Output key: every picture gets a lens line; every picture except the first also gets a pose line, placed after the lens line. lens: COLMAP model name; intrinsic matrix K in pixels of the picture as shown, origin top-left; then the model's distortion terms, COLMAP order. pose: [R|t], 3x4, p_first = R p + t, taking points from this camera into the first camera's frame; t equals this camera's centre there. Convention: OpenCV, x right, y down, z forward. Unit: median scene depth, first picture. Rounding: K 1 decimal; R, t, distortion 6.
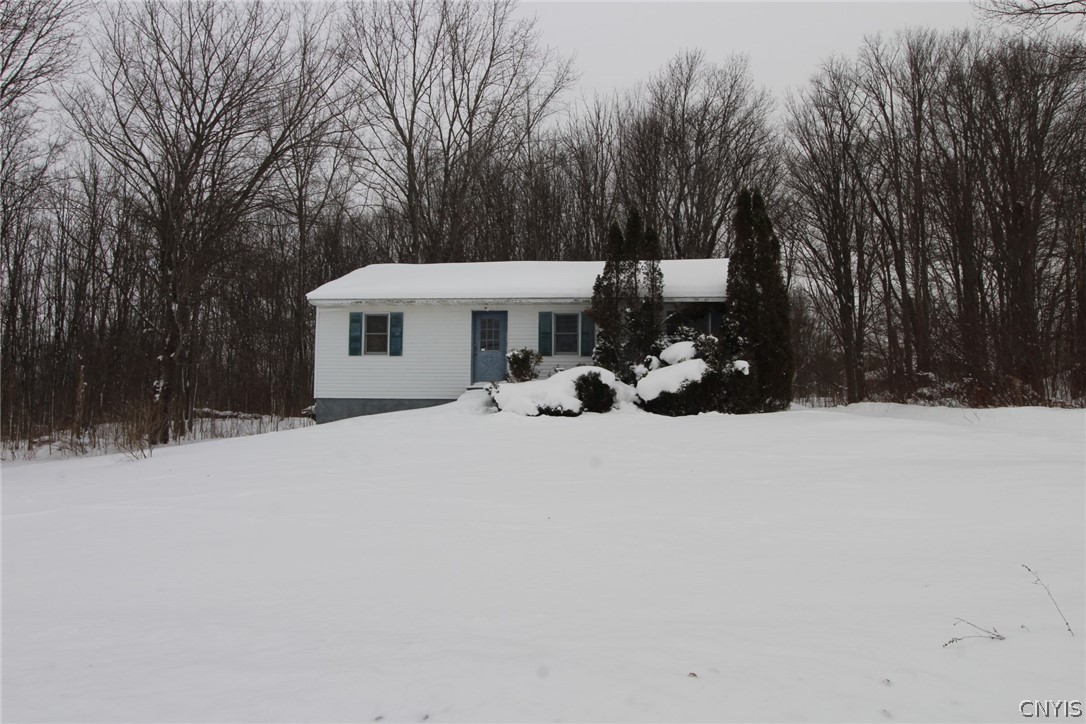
lens RADIAL K [[848.3, 0, 543.0], [0, 848.3, 362.0], [0, 0, 1]] dist [0.000724, 0.000634]
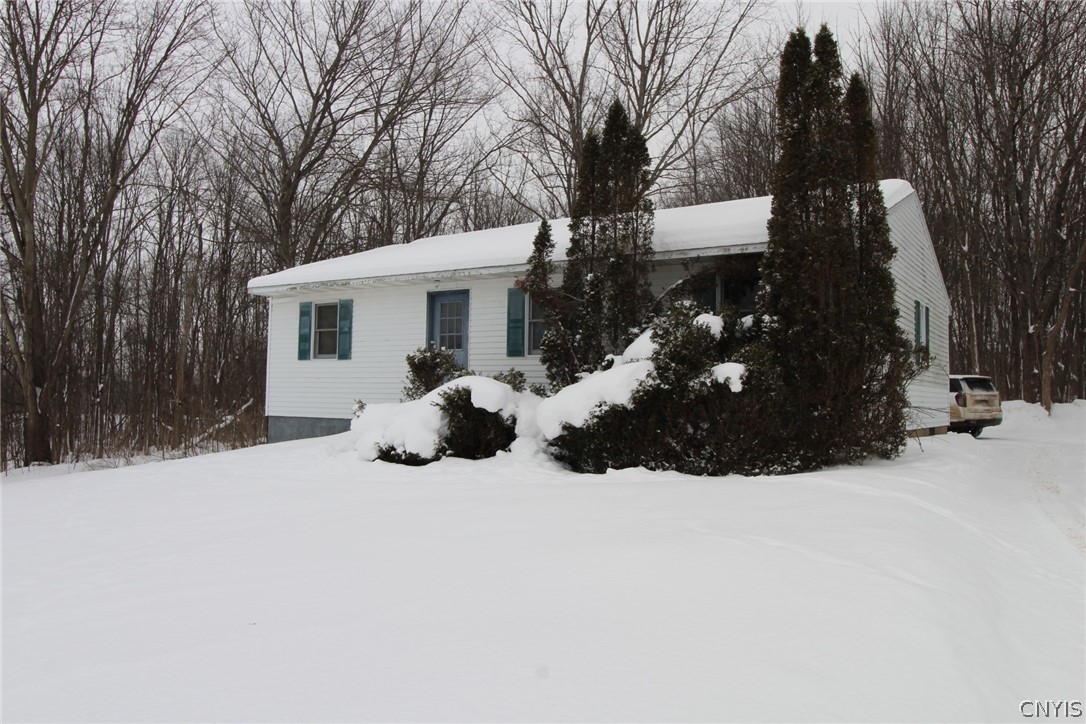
lens RADIAL K [[848.3, 0, 543.0], [0, 848.3, 362.0], [0, 0, 1]] dist [0.000724, 0.000634]
pose [[0.898599, -0.015405, -0.438500, 0.322597], [0.020861, 0.999753, 0.007628, -0.007743], [0.438274, -0.016002, 0.898699, 0.458282]]
